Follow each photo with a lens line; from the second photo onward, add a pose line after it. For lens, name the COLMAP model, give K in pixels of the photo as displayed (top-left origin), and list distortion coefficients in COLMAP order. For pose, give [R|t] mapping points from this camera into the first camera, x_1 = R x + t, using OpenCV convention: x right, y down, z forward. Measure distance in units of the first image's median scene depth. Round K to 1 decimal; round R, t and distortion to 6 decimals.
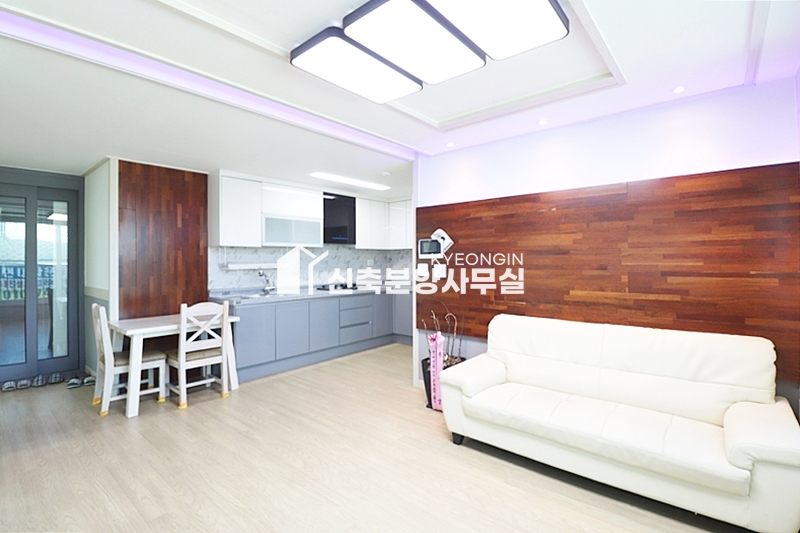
lens RADIAL K [[372.6, 0, 399.8], [0, 372.6, 260.5], [0, 0, 1]] dist [-0.008789, -0.000641]
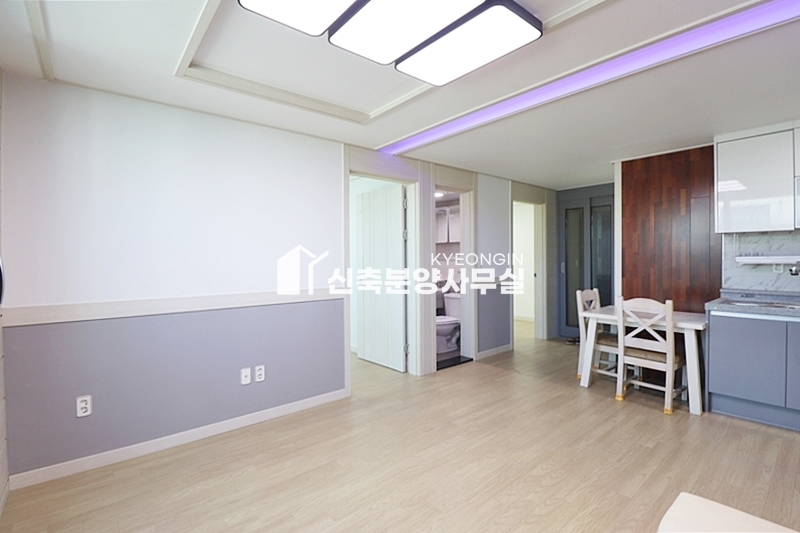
lens RADIAL K [[372.6, 0, 399.8], [0, 372.6, 260.5], [0, 0, 1]] dist [-0.008789, -0.000641]
pose [[-0.160345, 0.014400, -0.986956, 0.482240], [0.010156, 0.999865, 0.012938, 0.002167], [0.987009, -0.007949, -0.160470, 0.568007]]
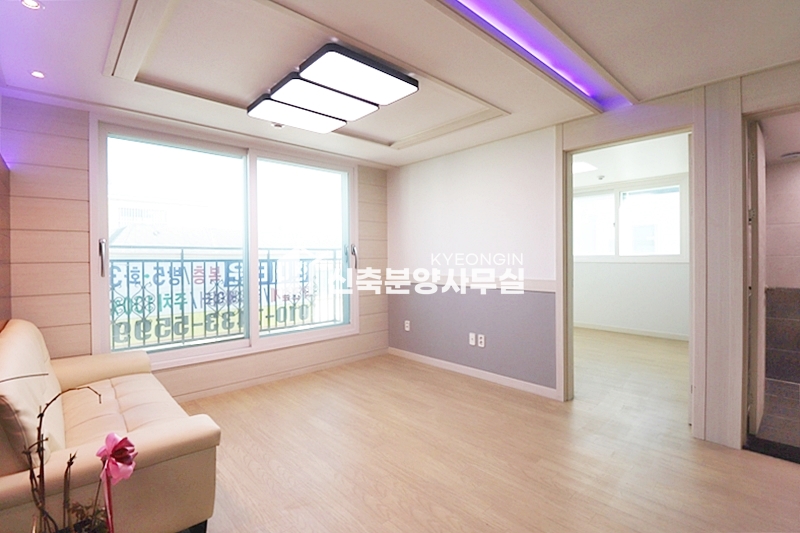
lens RADIAL K [[372.6, 0, 399.8], [0, 372.6, 260.5], [0, 0, 1]] dist [-0.008789, -0.000641]
pose [[-0.993607, 0.013105, 0.112130, -0.196793], [0.013641, 0.999899, 0.004021, 0.027075], [-0.112066, 0.005525, -0.993685, 1.221082]]
